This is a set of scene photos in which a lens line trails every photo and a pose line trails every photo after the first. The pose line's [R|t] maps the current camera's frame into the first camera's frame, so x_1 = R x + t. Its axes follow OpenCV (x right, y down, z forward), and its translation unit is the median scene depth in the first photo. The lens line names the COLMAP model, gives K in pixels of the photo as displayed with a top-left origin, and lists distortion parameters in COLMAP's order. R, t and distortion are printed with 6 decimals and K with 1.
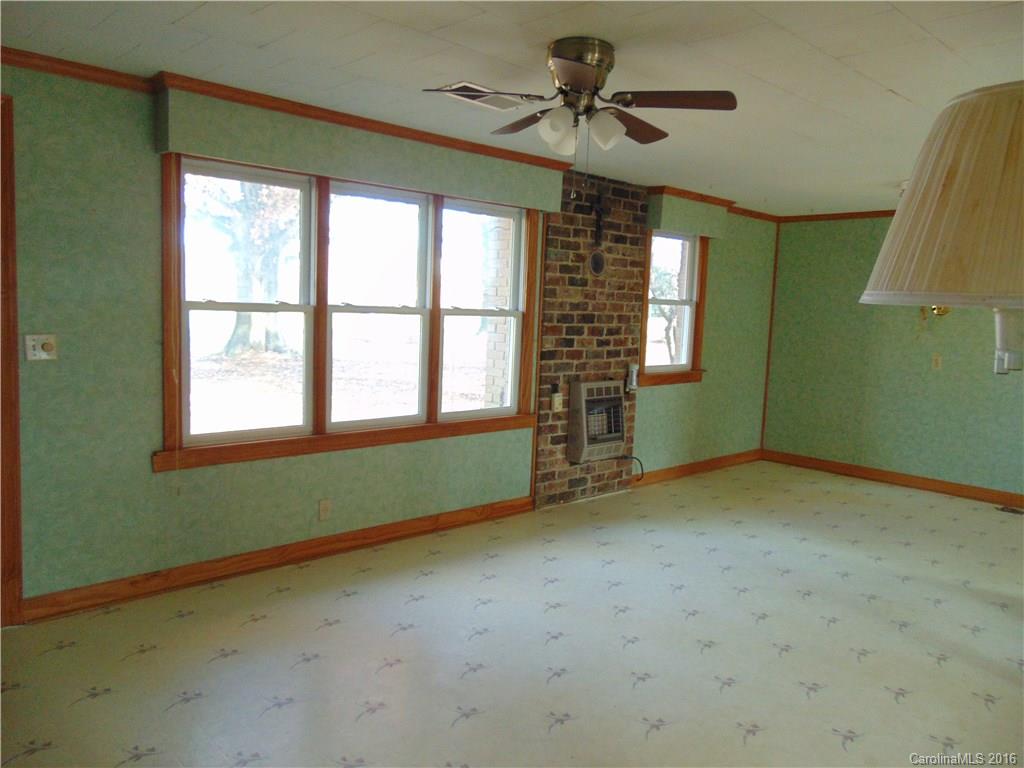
lens RADIAL K [[754.7, 0, 512.0], [0, 754.7, 384.0], [0, 0, 1]] dist [-0.008251, 0.007643]
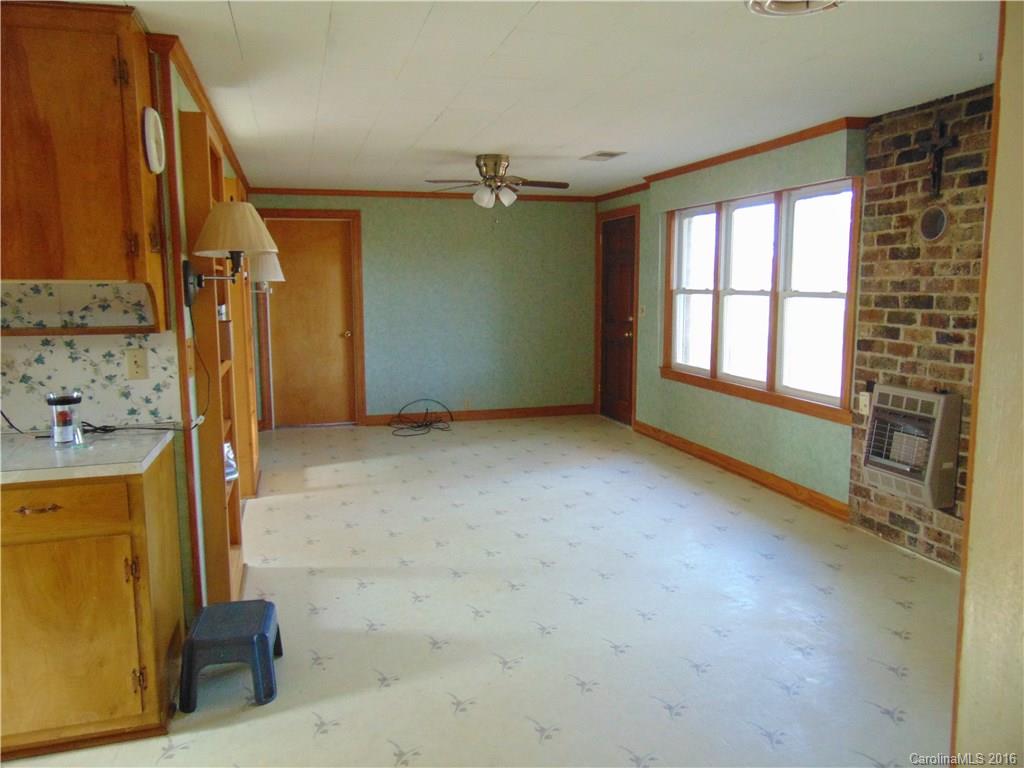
lens RADIAL K [[754.7, 0, 512.0], [0, 754.7, 384.0], [0, 0, 1]] dist [-0.008251, 0.007643]
pose [[-0.453349, 0.087616, -0.887017, 0.944481], [-0.102563, 0.983419, 0.149557, -0.078616], [0.885413, 0.158777, -0.436846, 0.997983]]
